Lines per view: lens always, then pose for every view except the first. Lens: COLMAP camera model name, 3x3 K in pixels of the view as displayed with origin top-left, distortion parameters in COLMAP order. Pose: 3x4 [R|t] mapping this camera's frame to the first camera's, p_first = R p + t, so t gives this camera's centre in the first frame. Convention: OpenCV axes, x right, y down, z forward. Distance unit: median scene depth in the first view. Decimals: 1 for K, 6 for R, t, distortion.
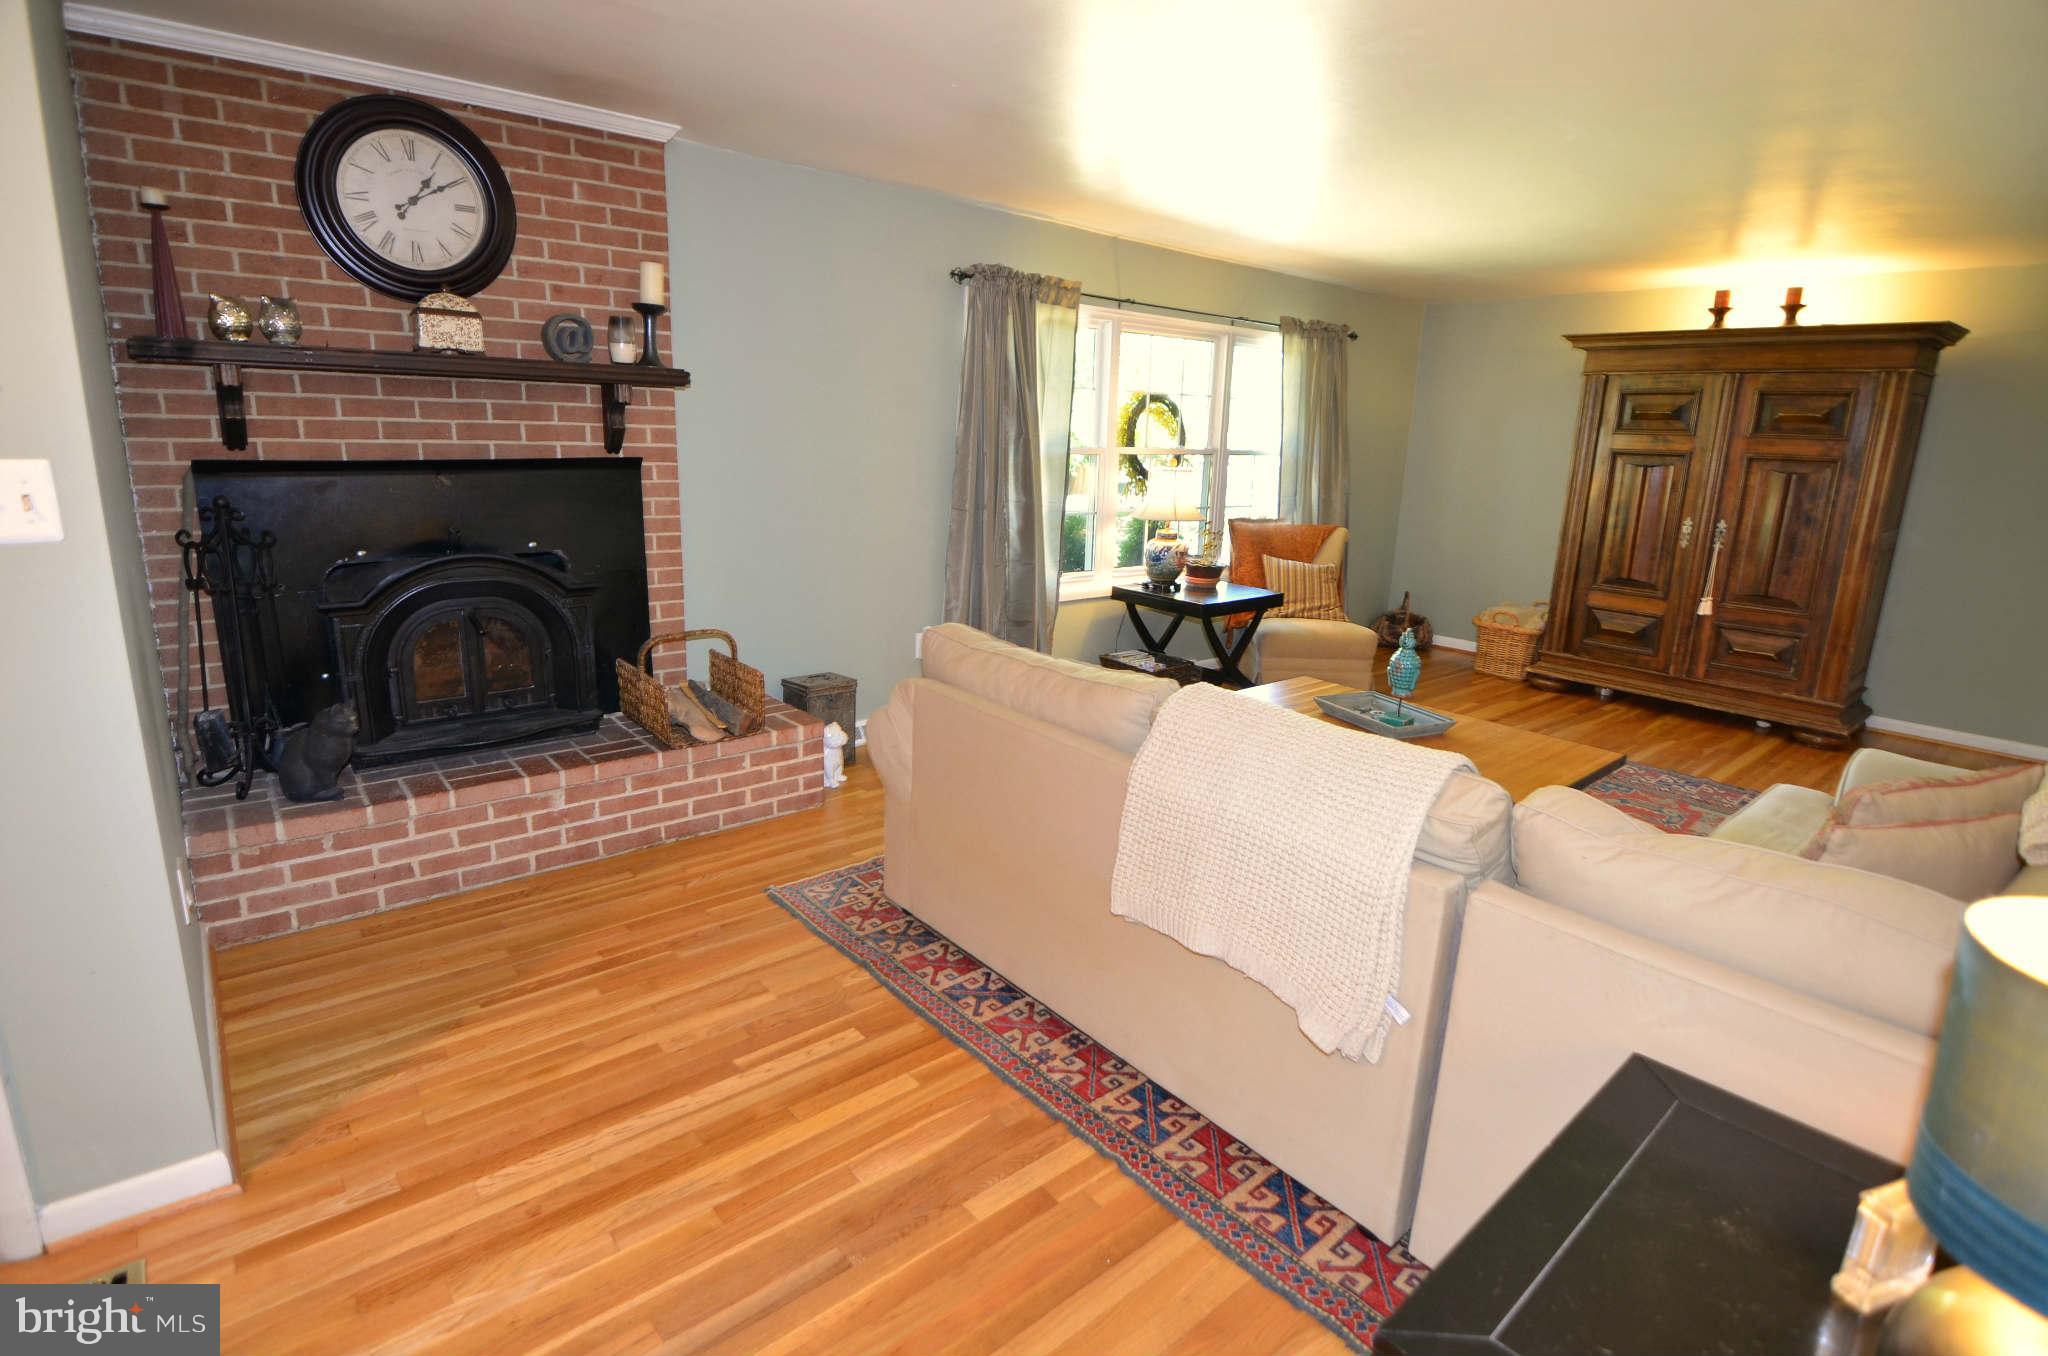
lens RADIAL K [[988.5, 0, 1026.5], [0, 988.5, 649.6], [0, 0, 1]] dist [-0.019124, -0.000380]
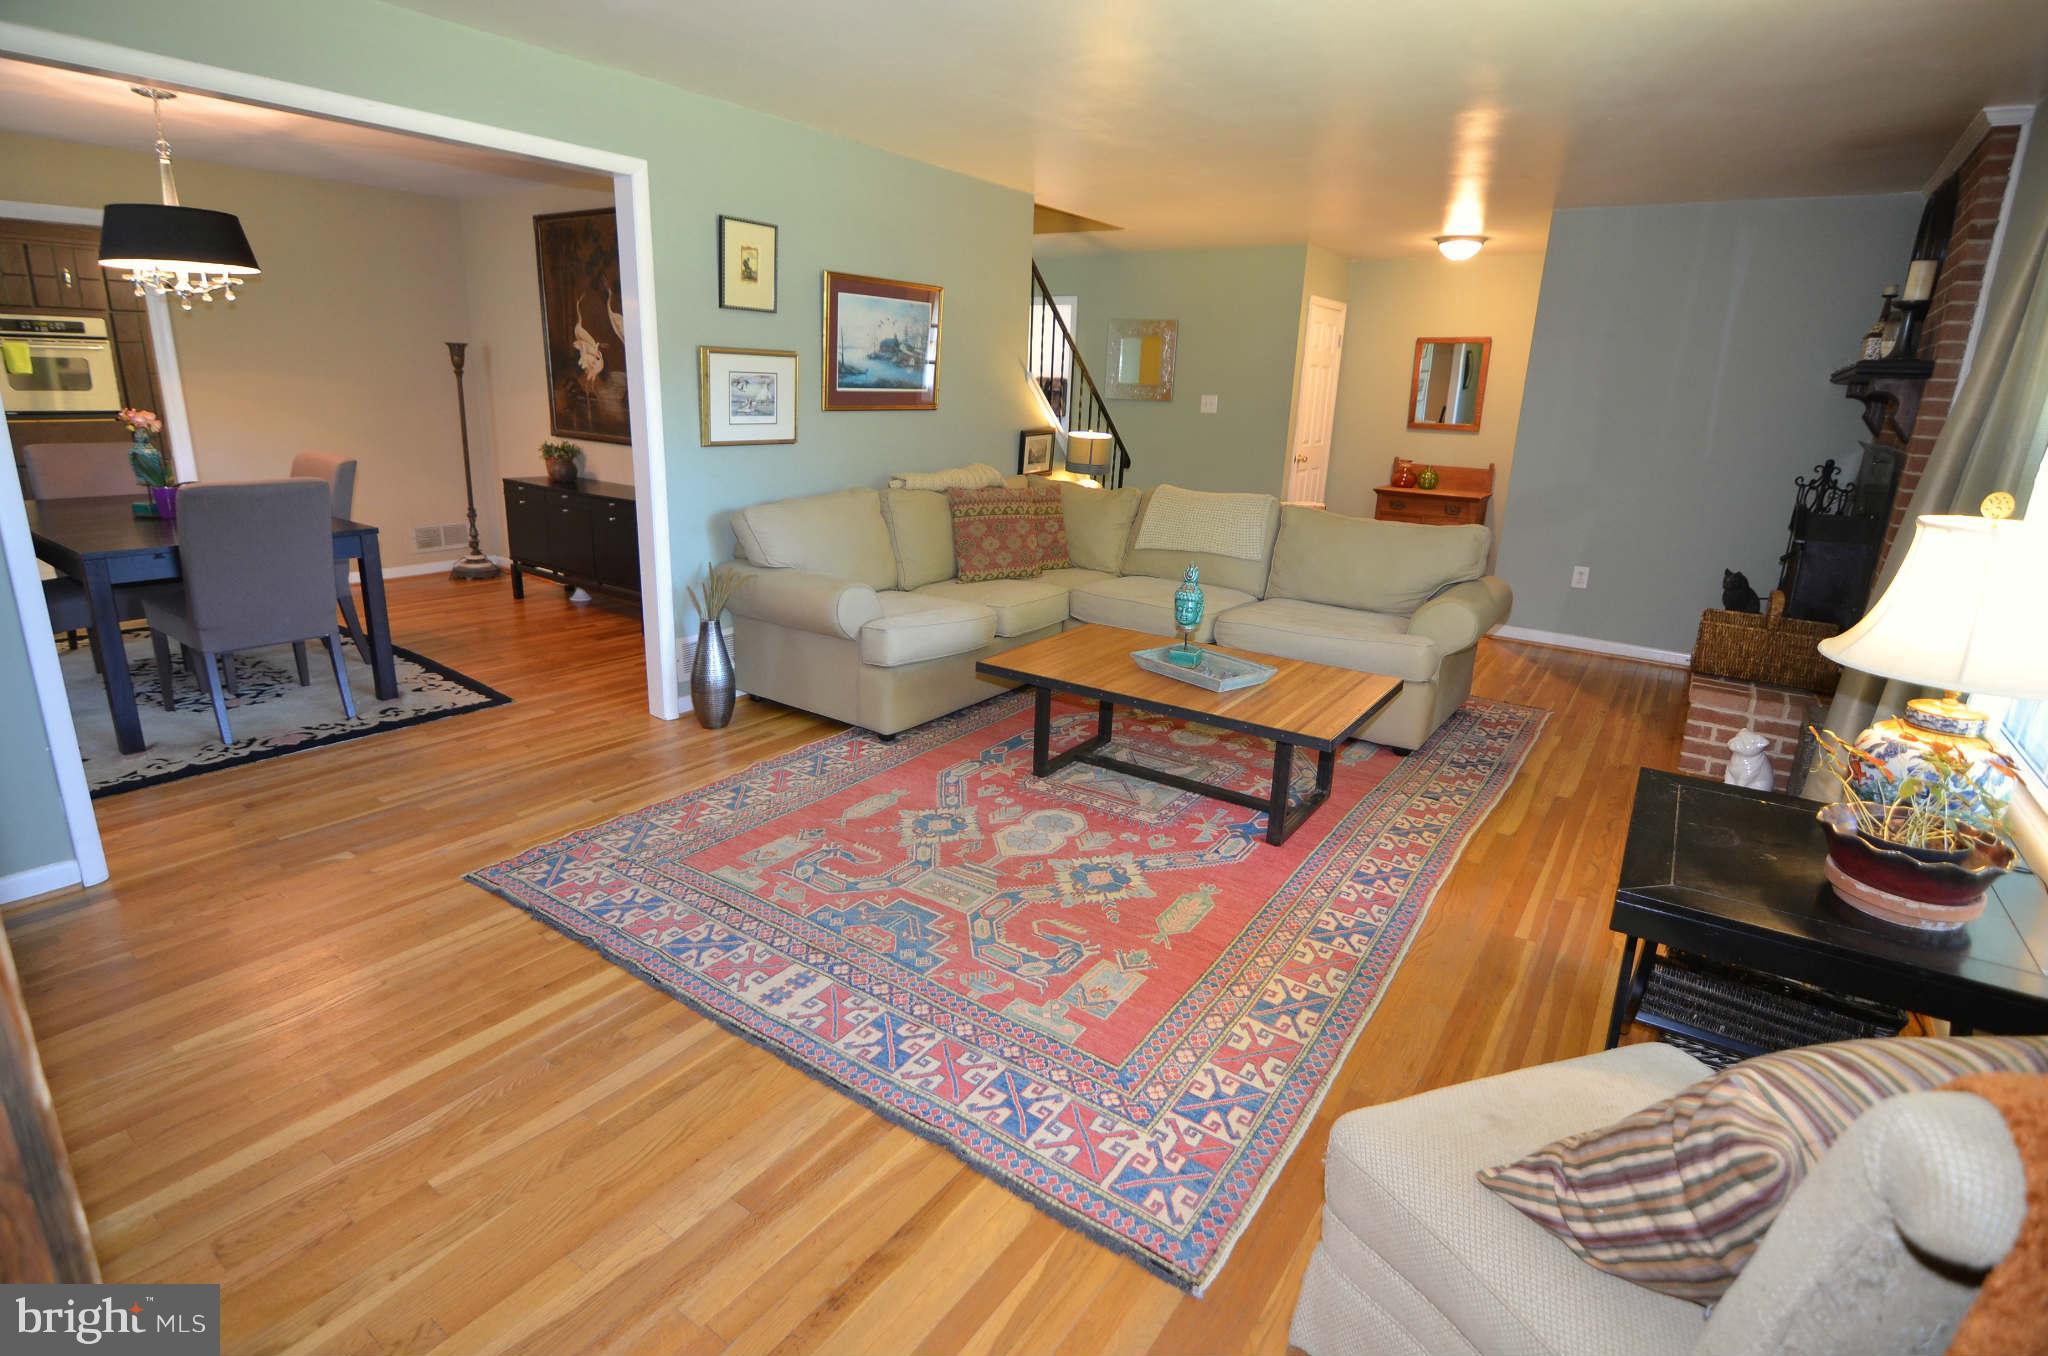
lens RADIAL K [[988.5, 0, 1026.5], [0, 988.5, 649.6], [0, 0, 1]] dist [-0.019124, -0.000380]
pose [[-0.965688, -0.000687, -0.259704, 0.823556], [-0.122071, 0.883844, 0.451574, -0.381653], [0.229228, 0.467782, -0.853601, 1.881604]]
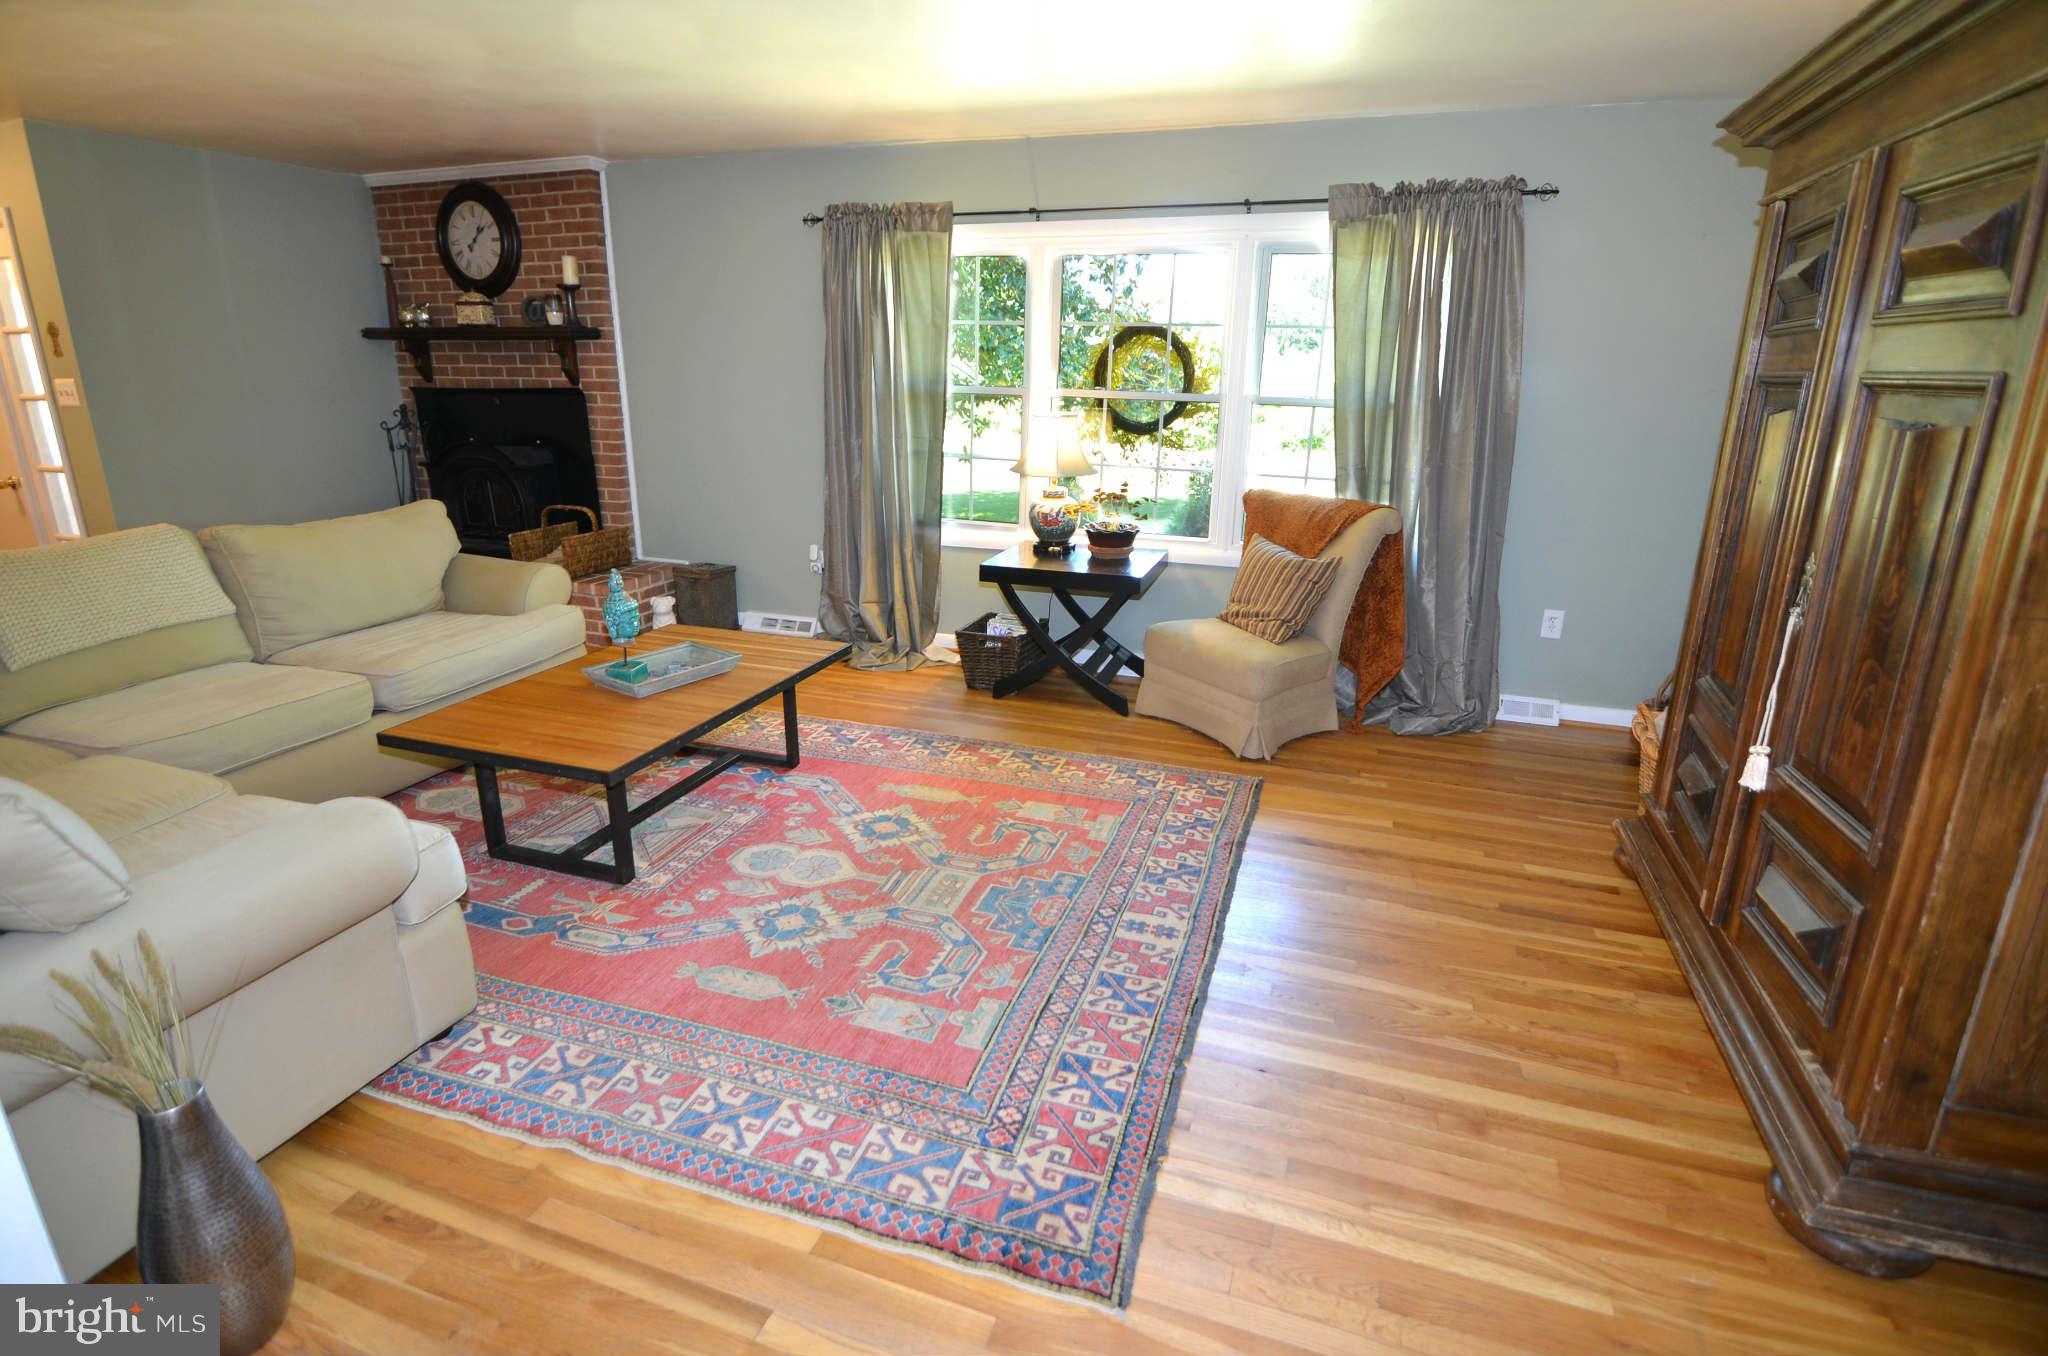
lens RADIAL K [[988.5, 0, 1026.5], [0, 988.5, 649.6], [0, 0, 1]] dist [-0.019124, -0.000380]
pose [[0.501185, 0.212550, -0.838830, 1.355733], [-0.185192, 0.973251, 0.135962, -0.144632], [0.845291, 0.087203, 0.527141, 0.864640]]
